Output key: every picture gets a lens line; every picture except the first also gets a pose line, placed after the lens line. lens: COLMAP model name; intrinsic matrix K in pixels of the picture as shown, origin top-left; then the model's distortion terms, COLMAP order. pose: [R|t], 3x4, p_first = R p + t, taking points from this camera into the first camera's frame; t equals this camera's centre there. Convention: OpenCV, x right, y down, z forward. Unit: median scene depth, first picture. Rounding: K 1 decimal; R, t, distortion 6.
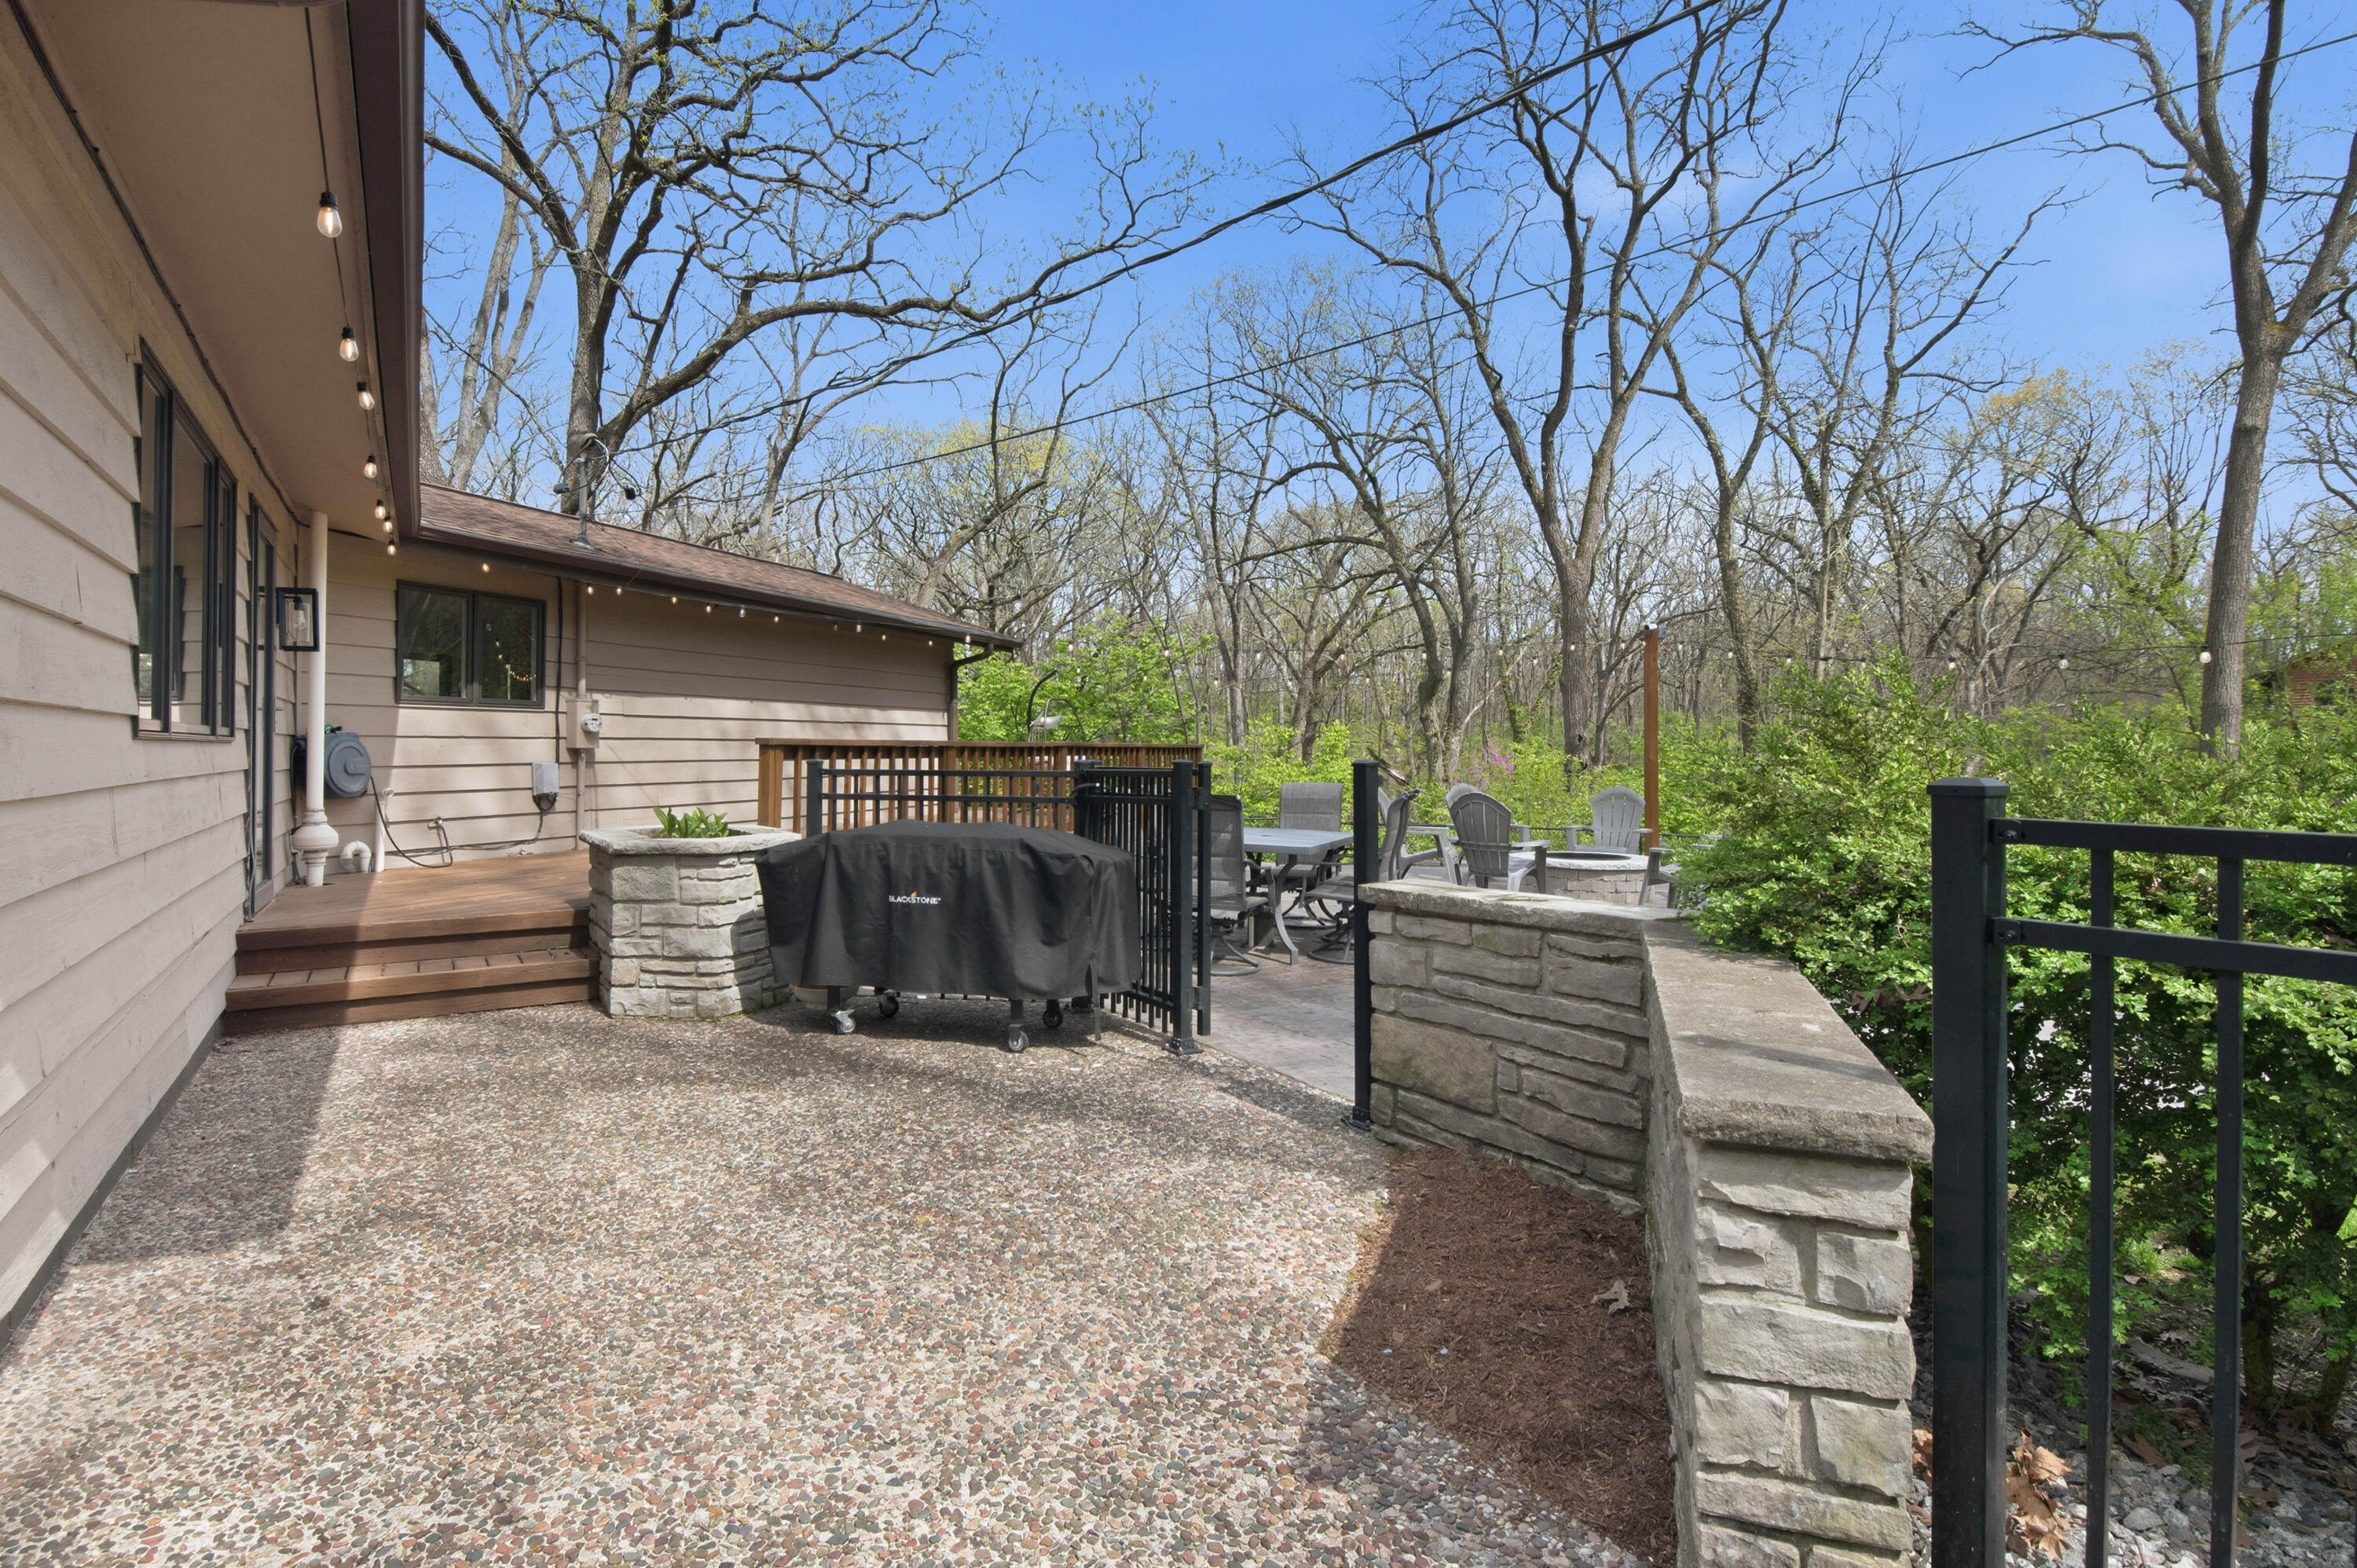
lens RADIAL K [[1121.1, 0, 1102.6], [0, 1121.1, 739.7], [0, 0, 1]] dist [-0.016161, -0.004013]
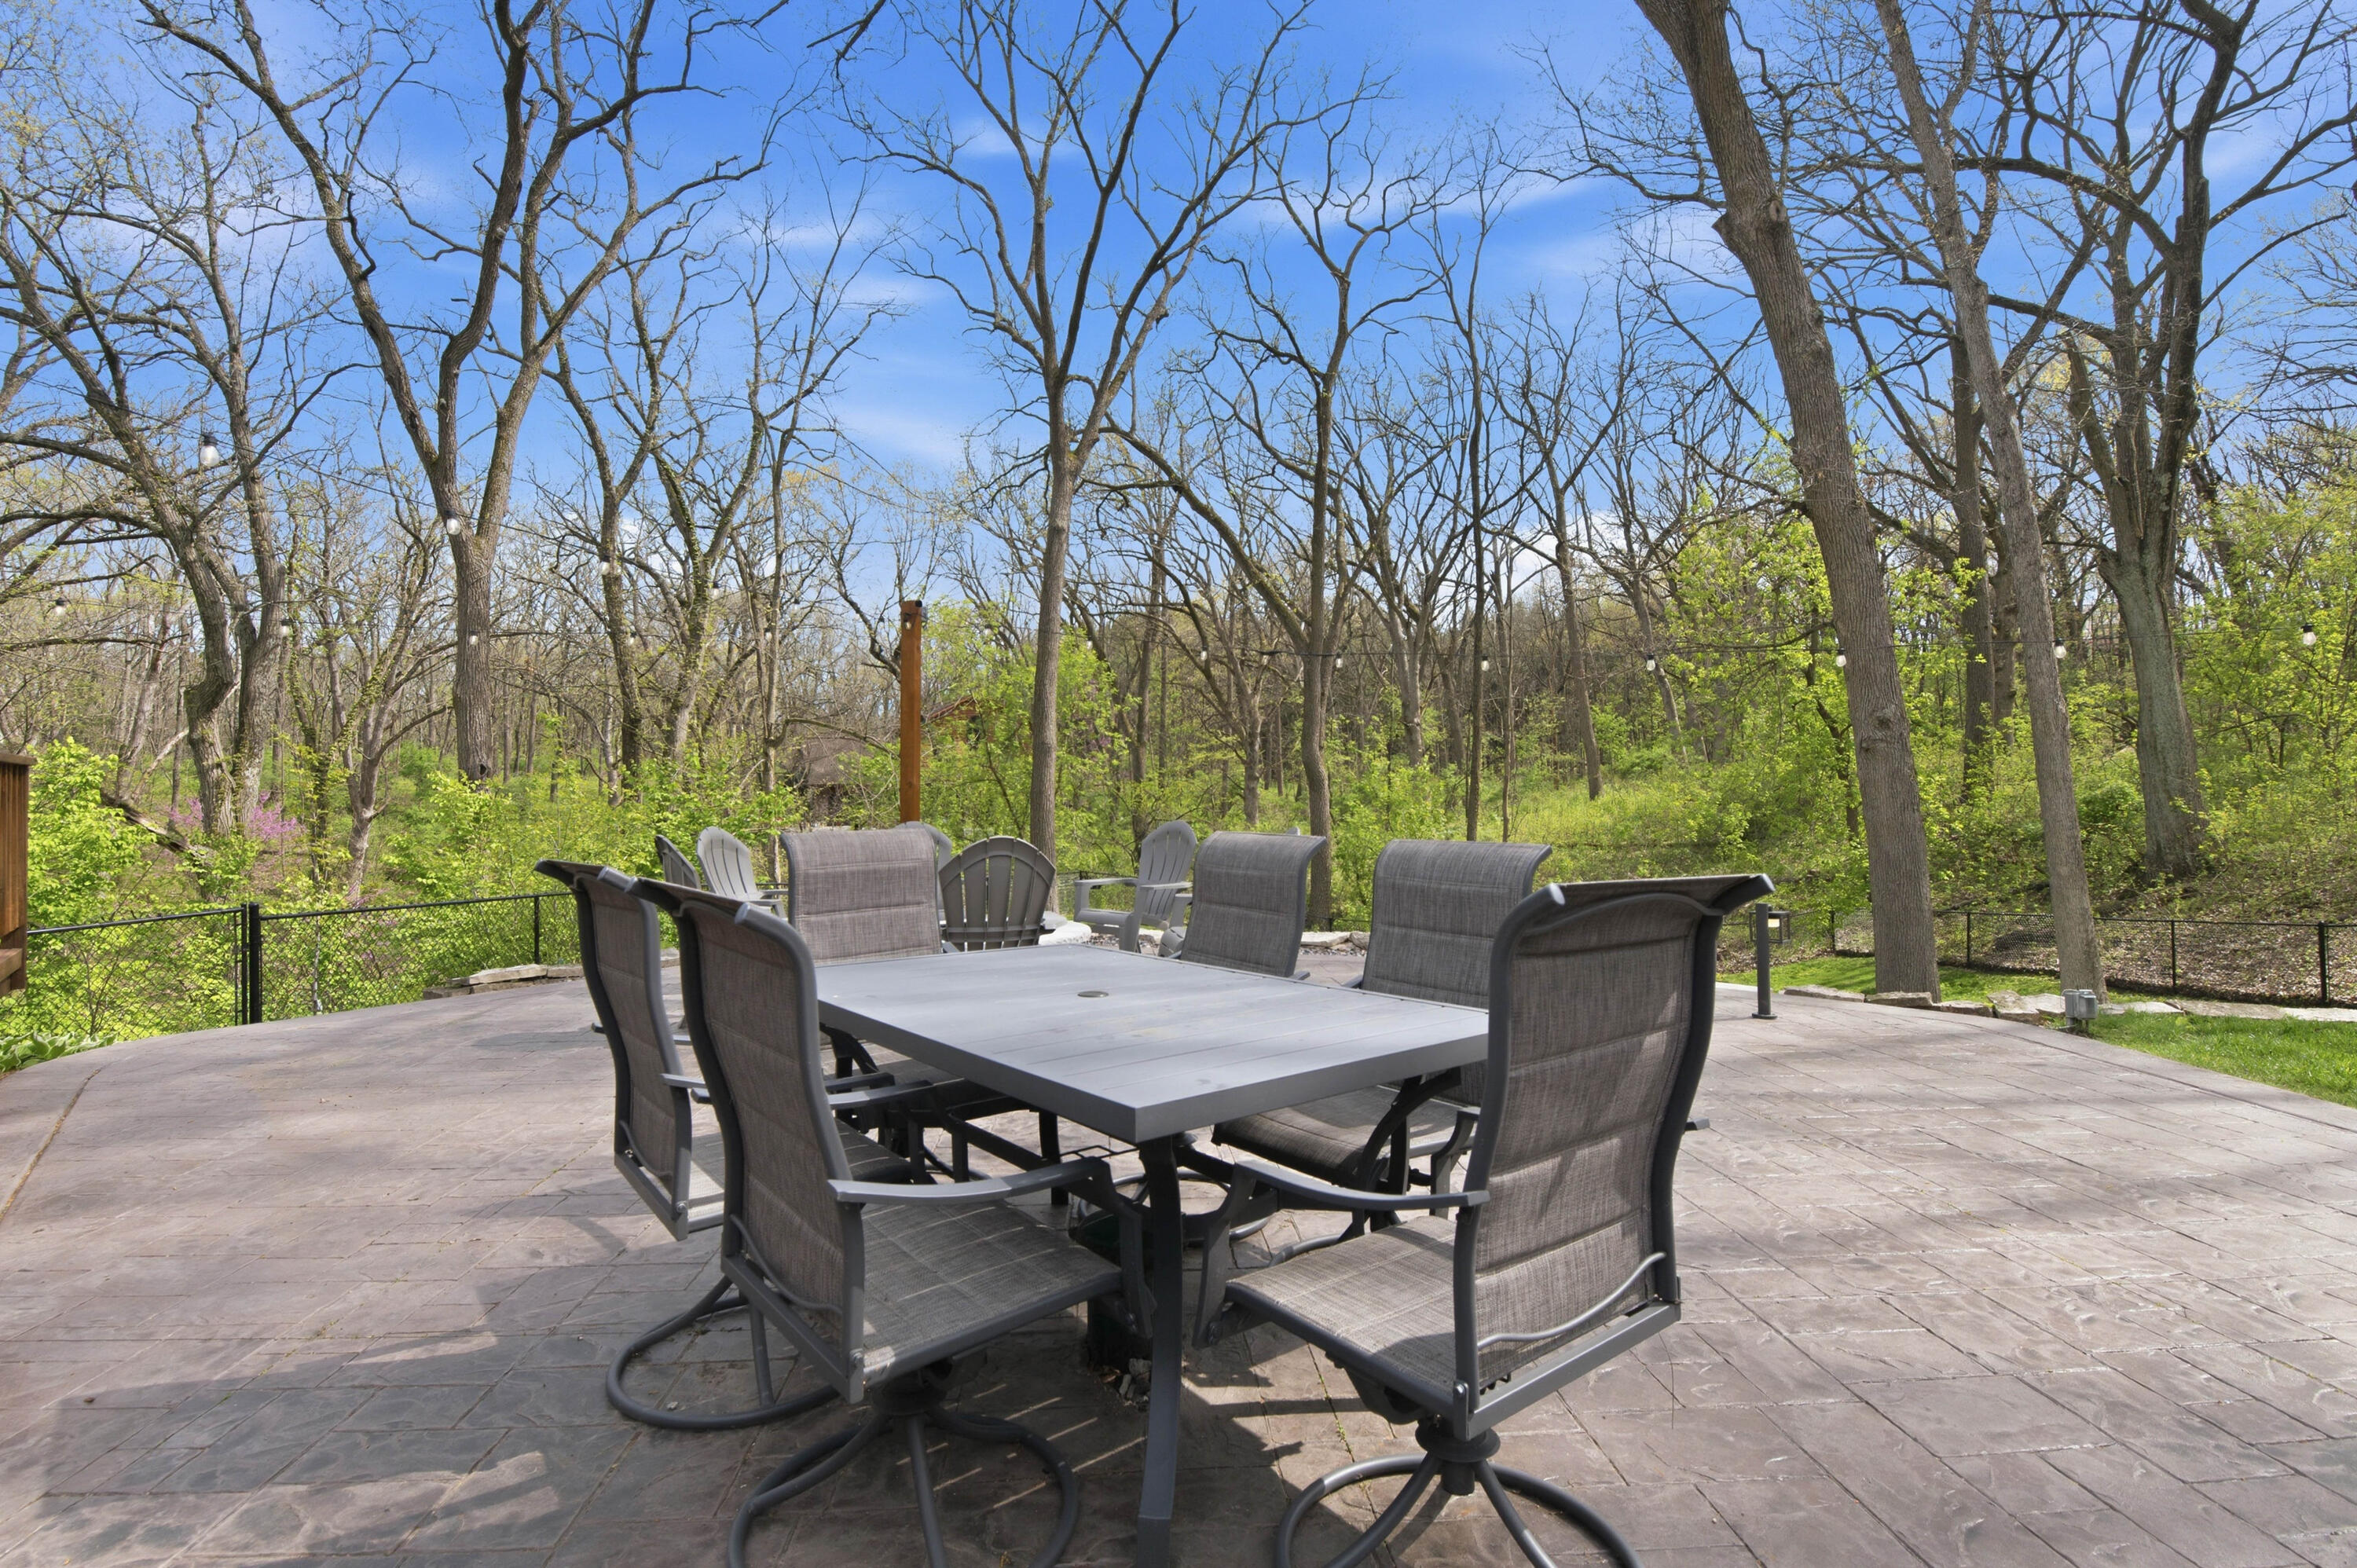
lens RADIAL K [[1121.1, 0, 1214.2], [0, 1121.1, 757.7], [0, 0, 1]] dist [-0.016161, -0.004013]
pose [[0.450792, 0.013672, 0.892524, -0.026454], [0.003578, 0.999847, -0.017123, 0.004904], [-0.892622, 0.010913, 0.450674, 0.176420]]
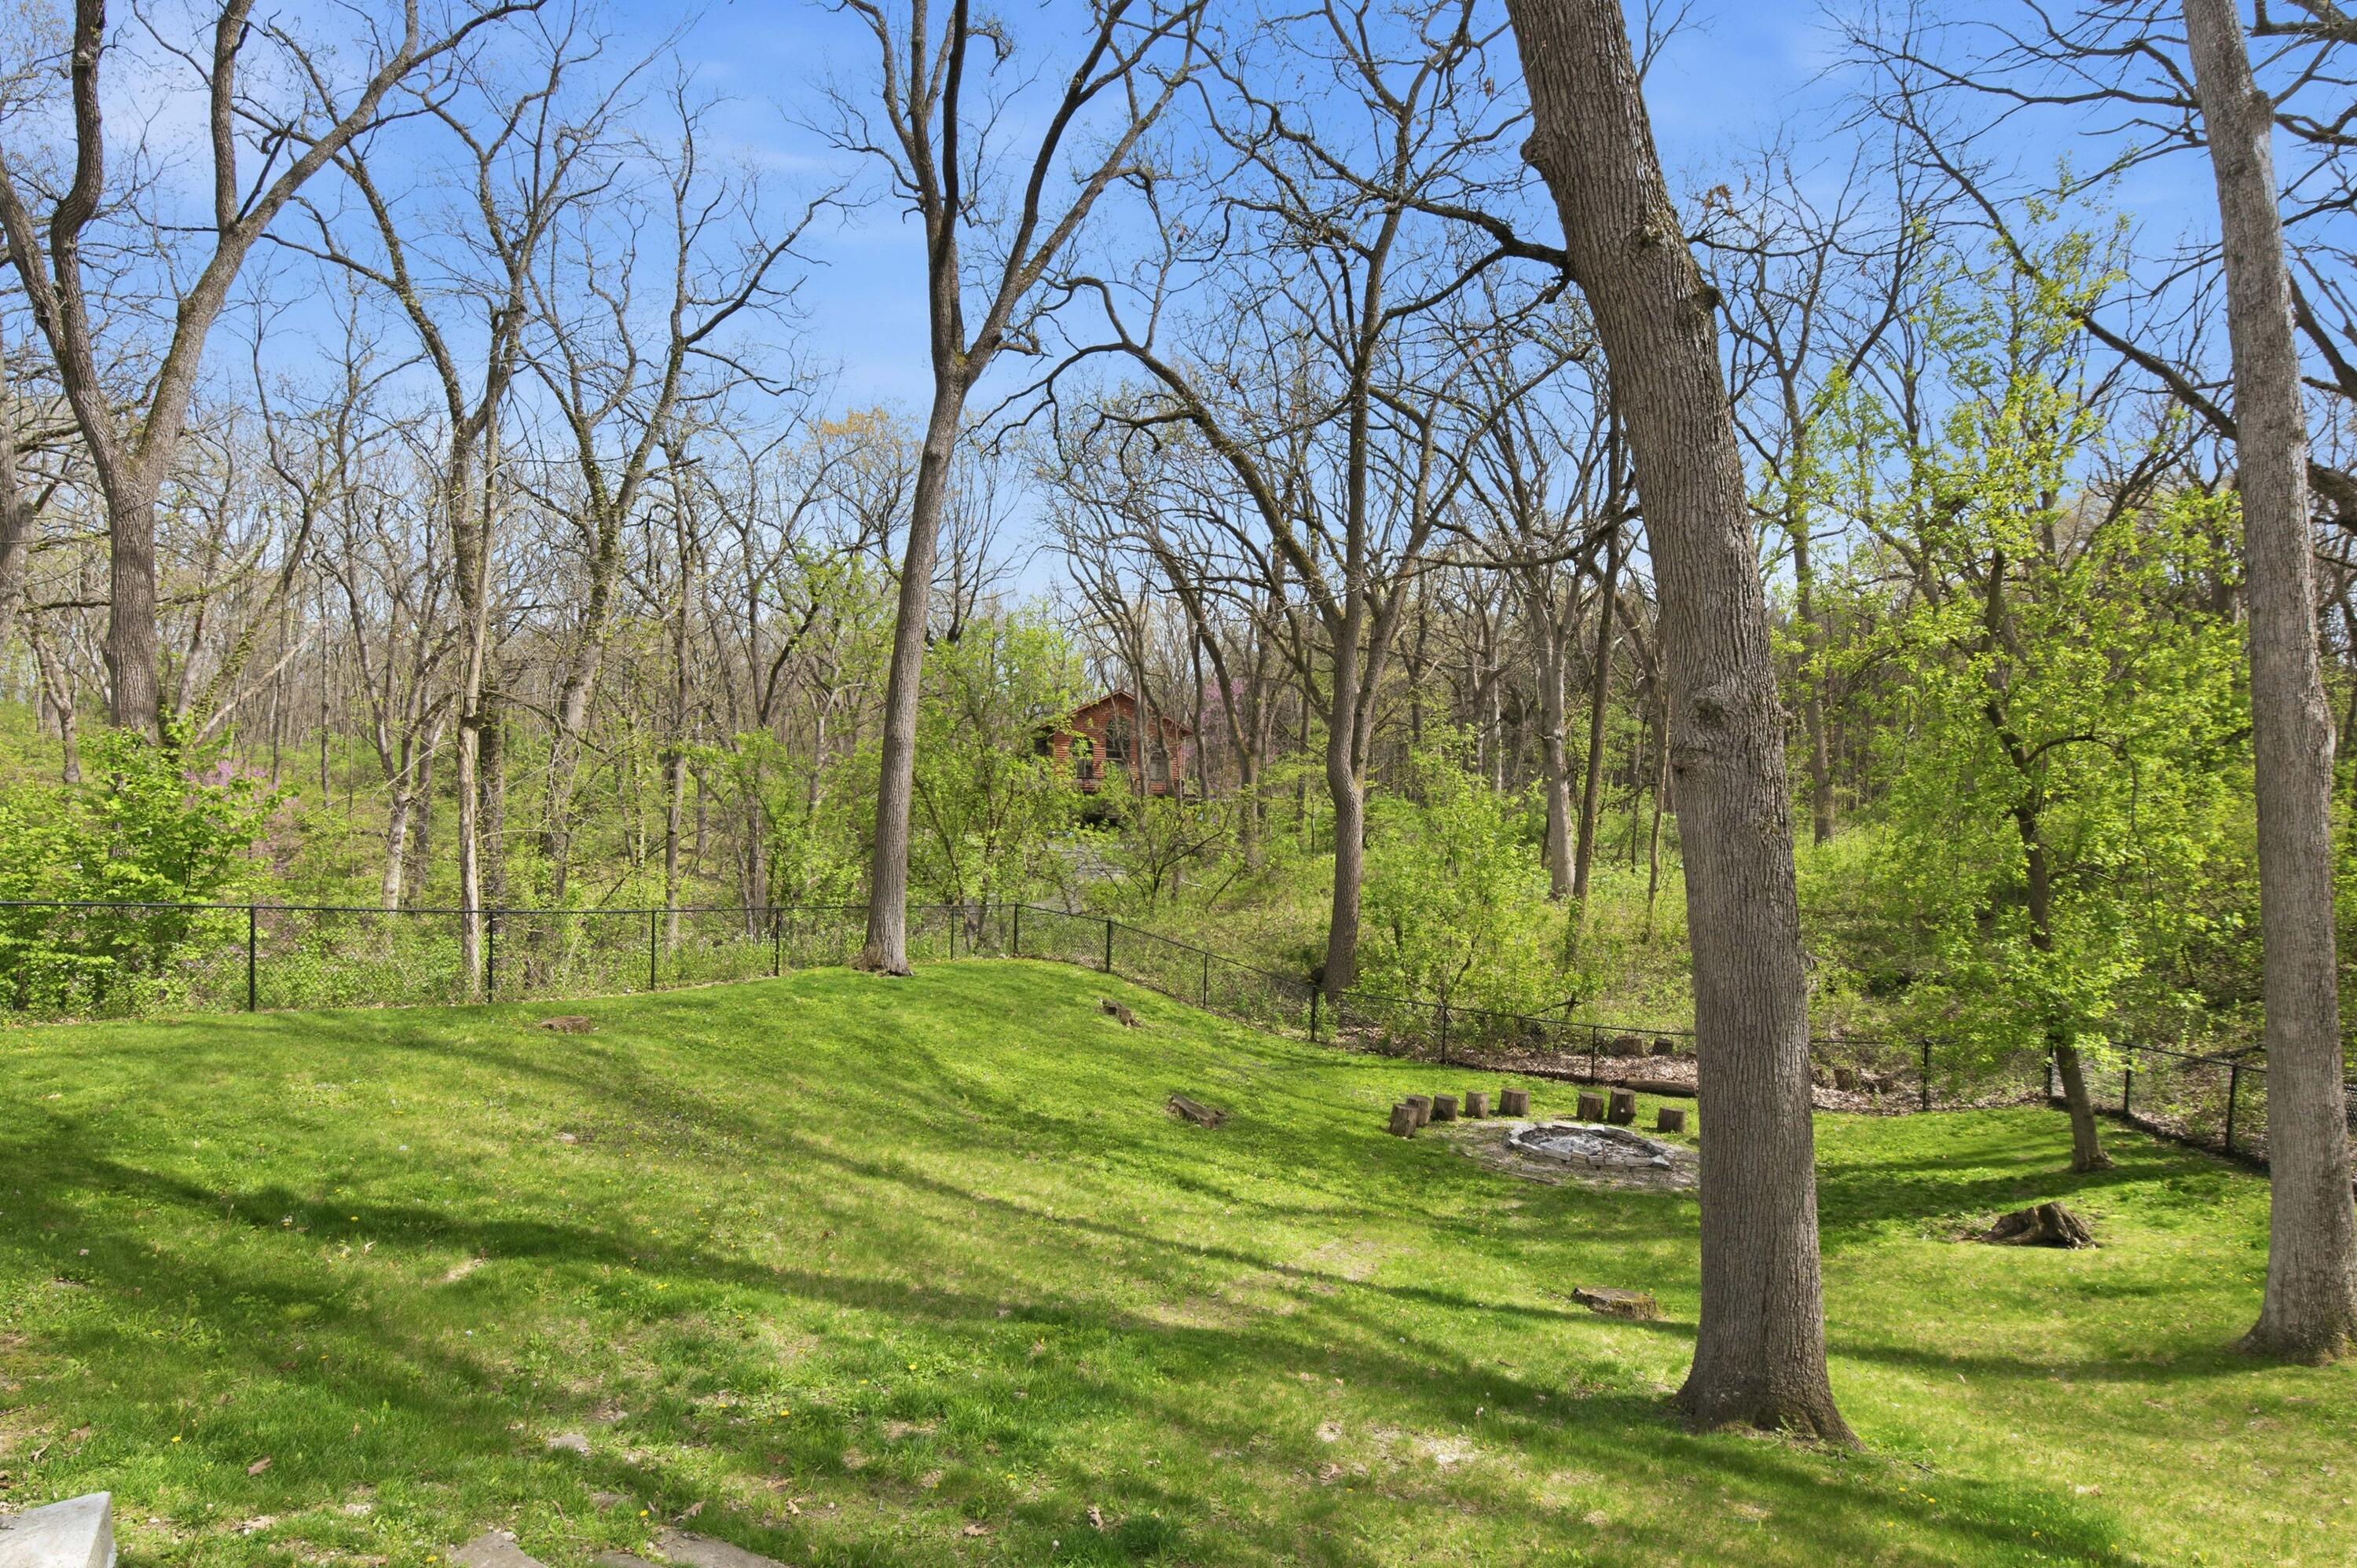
lens RADIAL K [[1279.9, 0, 1143.5], [0, 1279.9, 848.2], [0, 0, 1]] dist [-0.012295, -0.000910]
pose [[0.633573, -0.012129, 0.773588, 0.199089], [-0.037806, 0.998197, 0.046613, 0.002808], [-0.772759, -0.058779, 0.631972, 0.081481]]
